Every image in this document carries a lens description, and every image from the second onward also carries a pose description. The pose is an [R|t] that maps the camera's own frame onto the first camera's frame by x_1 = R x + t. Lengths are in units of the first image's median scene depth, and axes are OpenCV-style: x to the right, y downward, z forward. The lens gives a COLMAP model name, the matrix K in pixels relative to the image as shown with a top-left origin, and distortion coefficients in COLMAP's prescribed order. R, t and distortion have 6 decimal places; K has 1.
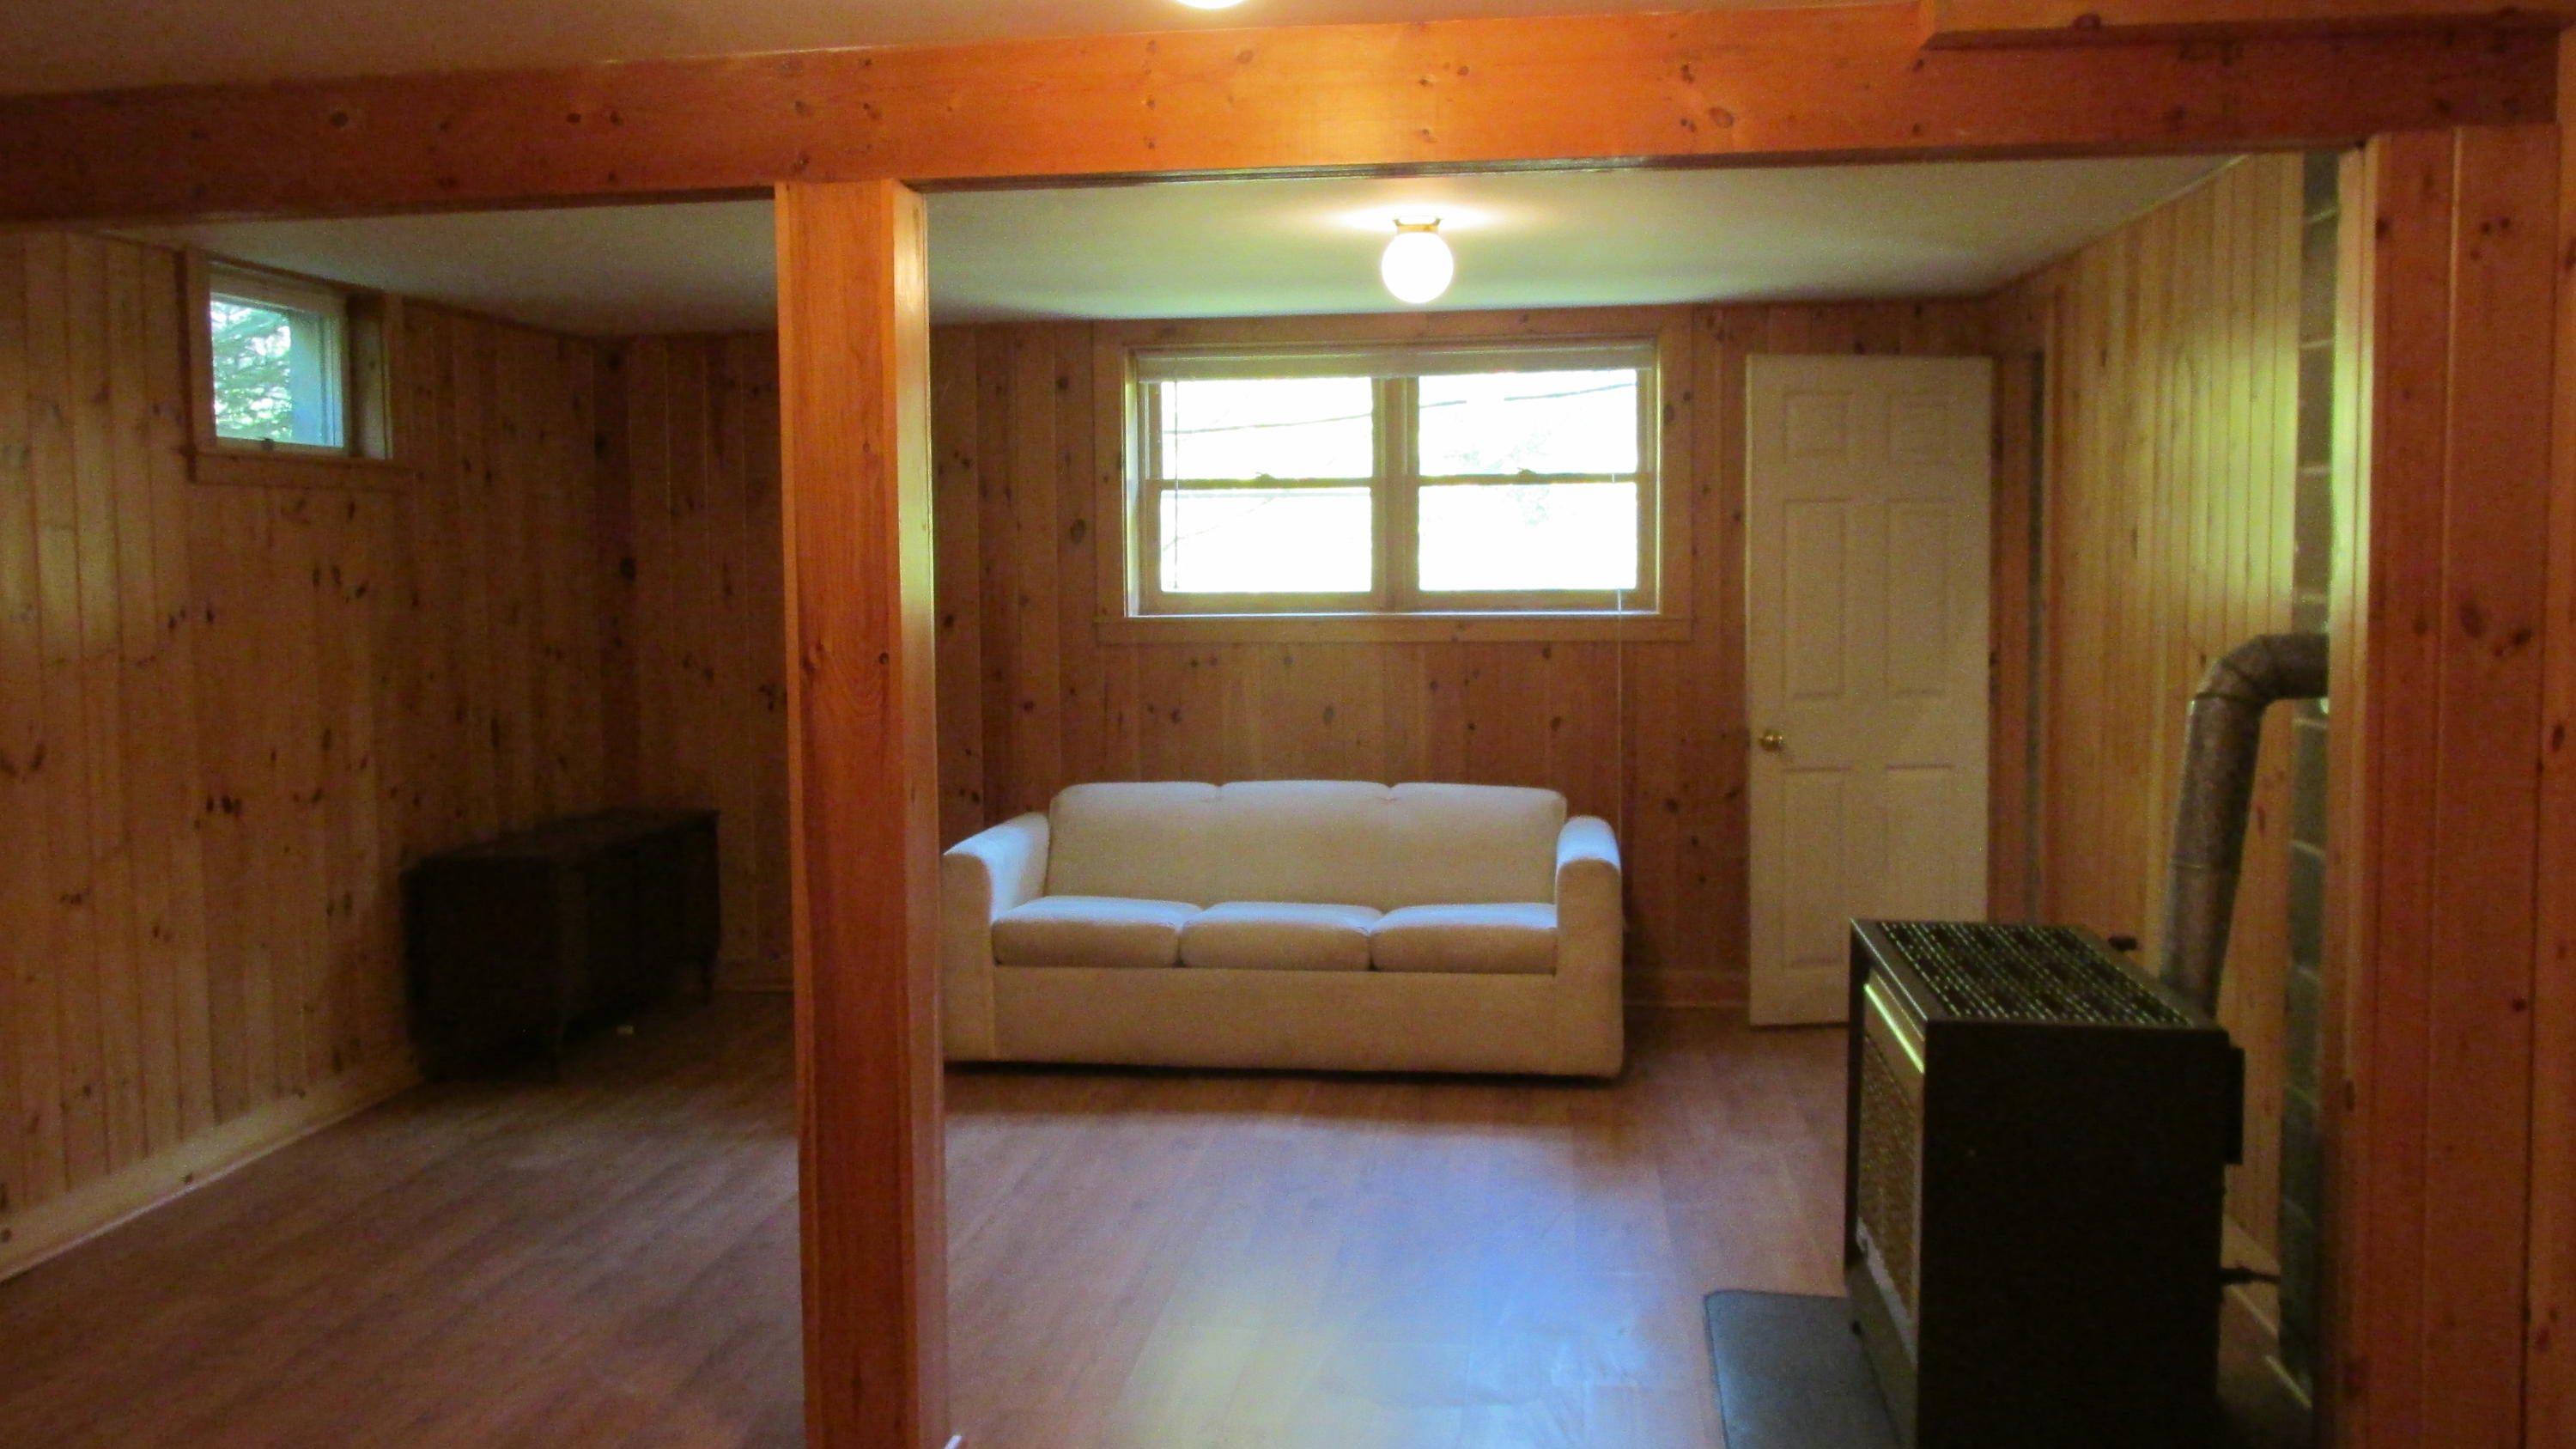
lens RADIAL K [[2167.2, 0, 1287.2], [0, 2167.2, 688.3], [0, 0, 1]] dist [-0.042964, 0.003273]
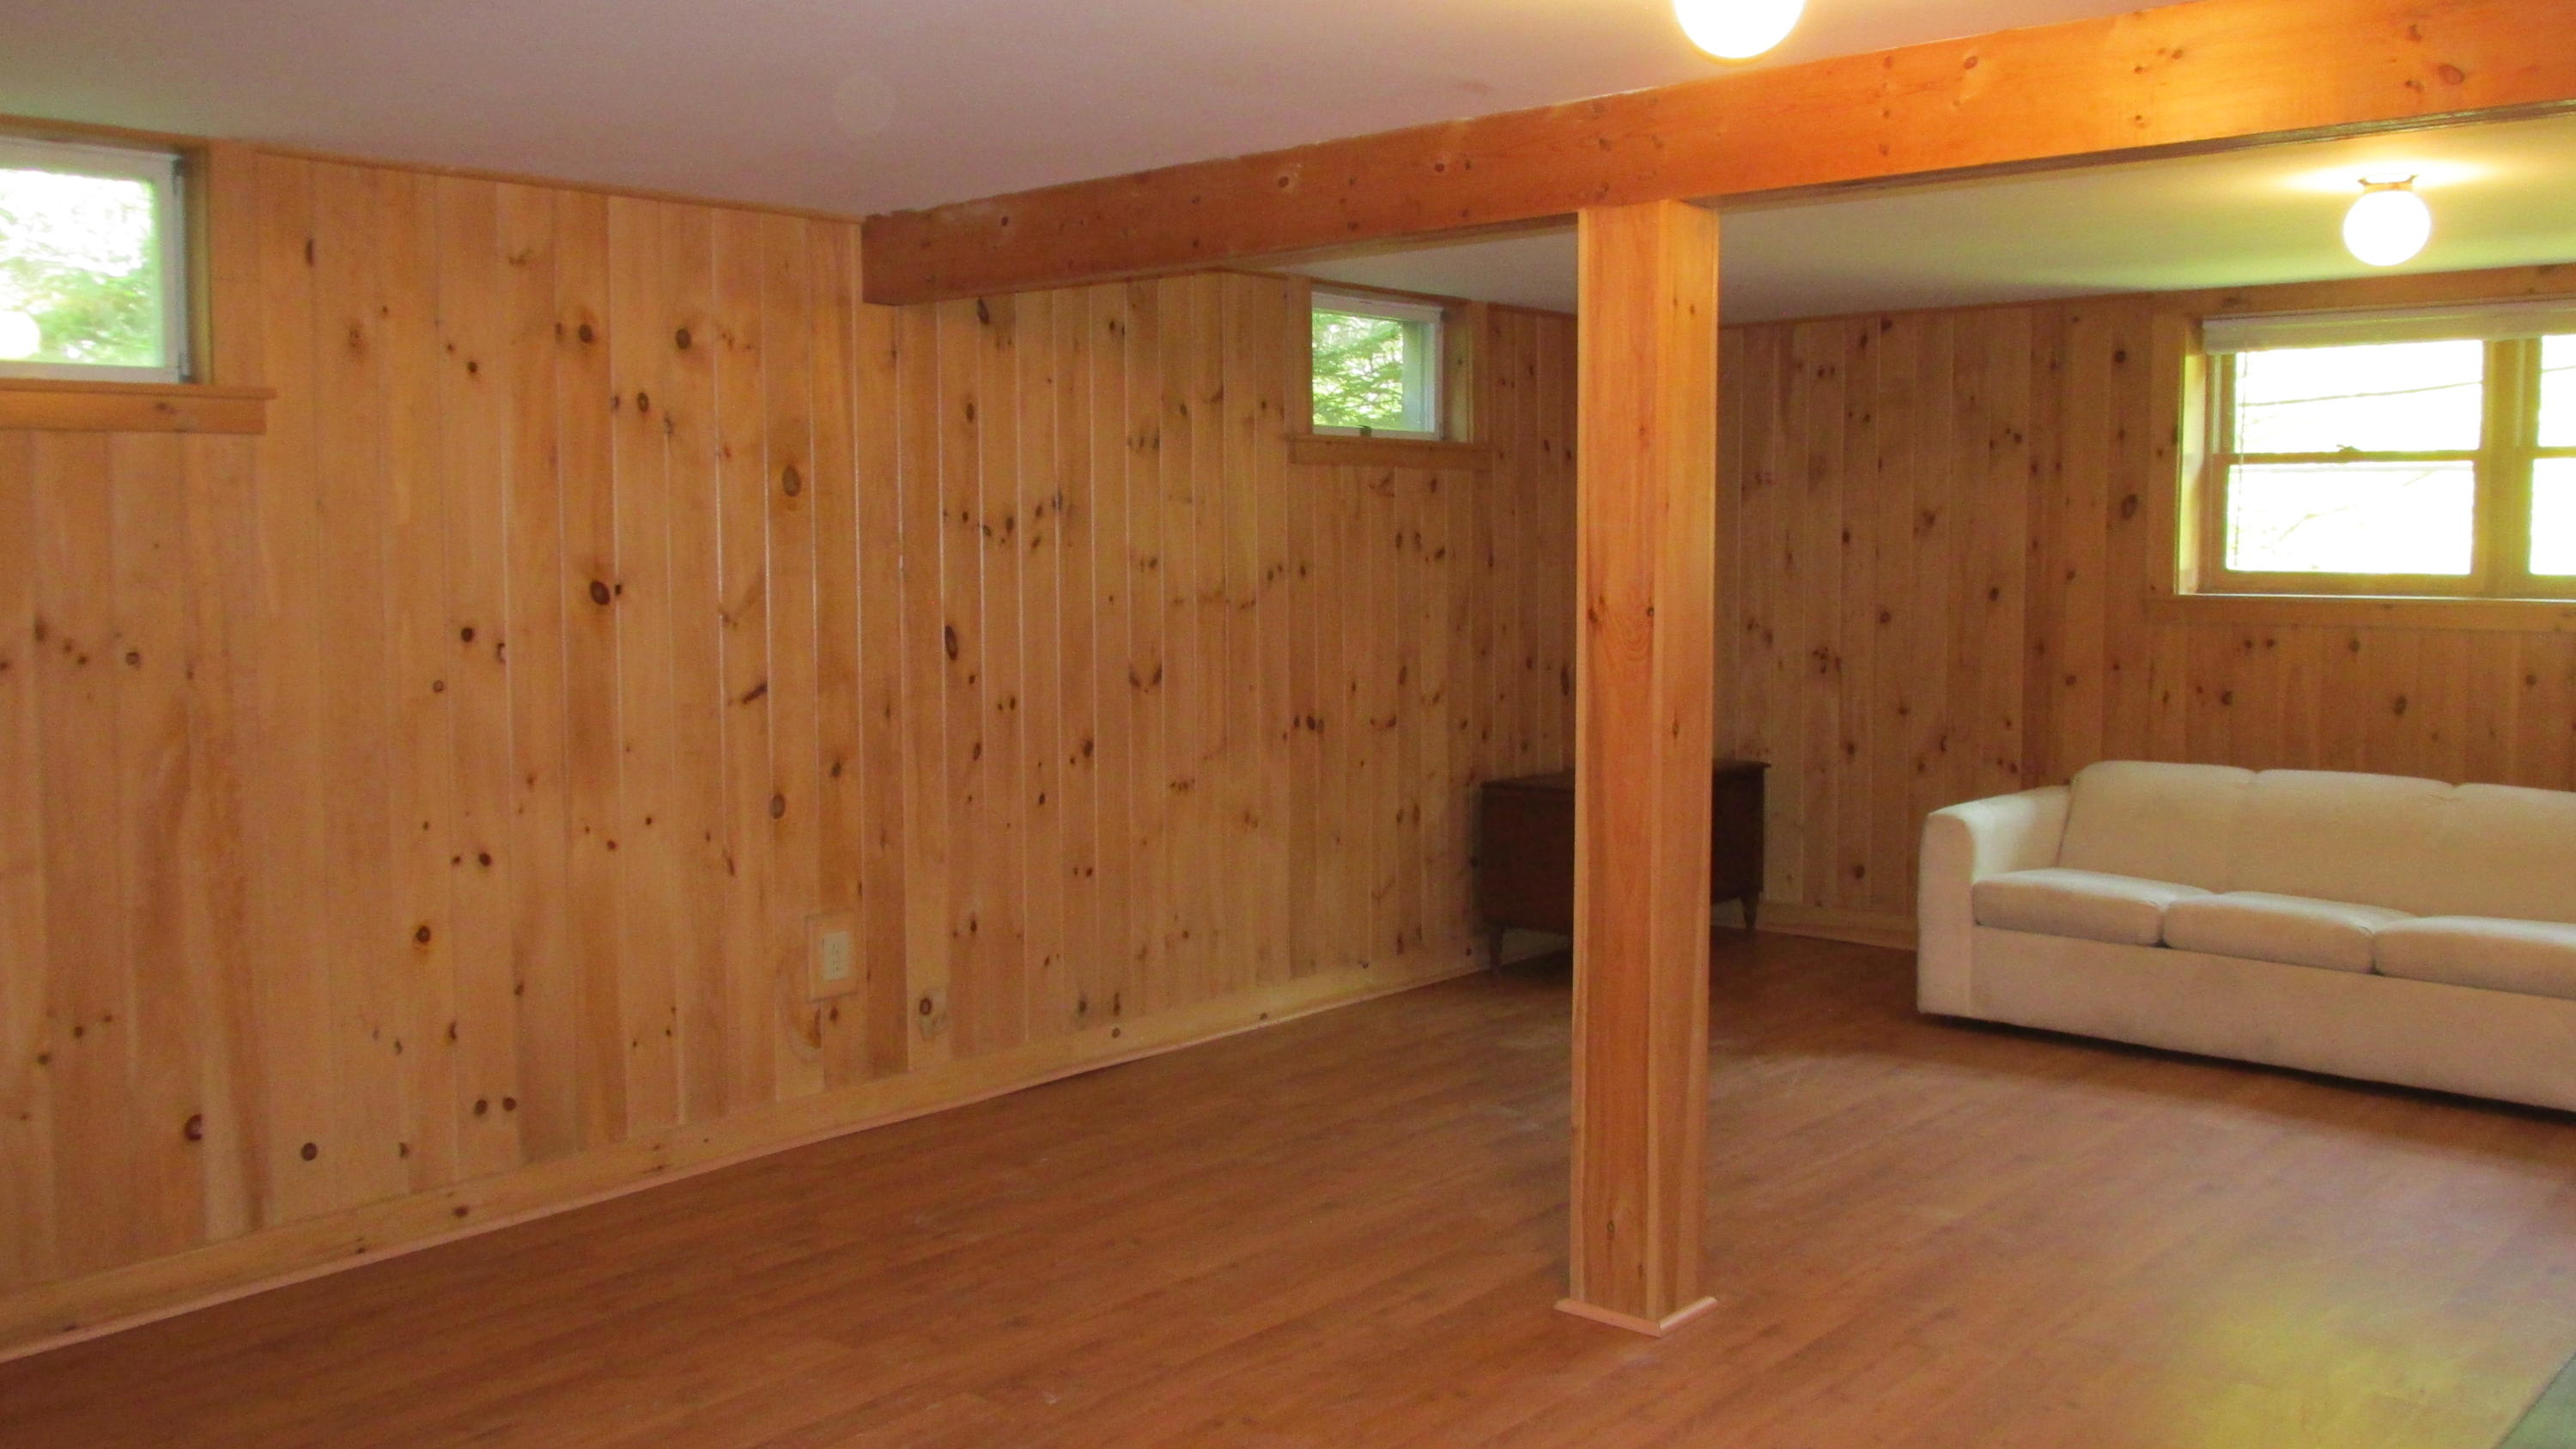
lens RADIAL K [[2220.7, 0, 1287.2], [0, 2220.7, 722.4], [0, 0, 1]] dist [-0.037715, -0.002696]
pose [[0.822187, 0.056666, -0.566390, 0.196347], [-0.042843, 0.998371, 0.037692, 0.005323], [0.567603, -0.006724, 0.823275, -0.058043]]
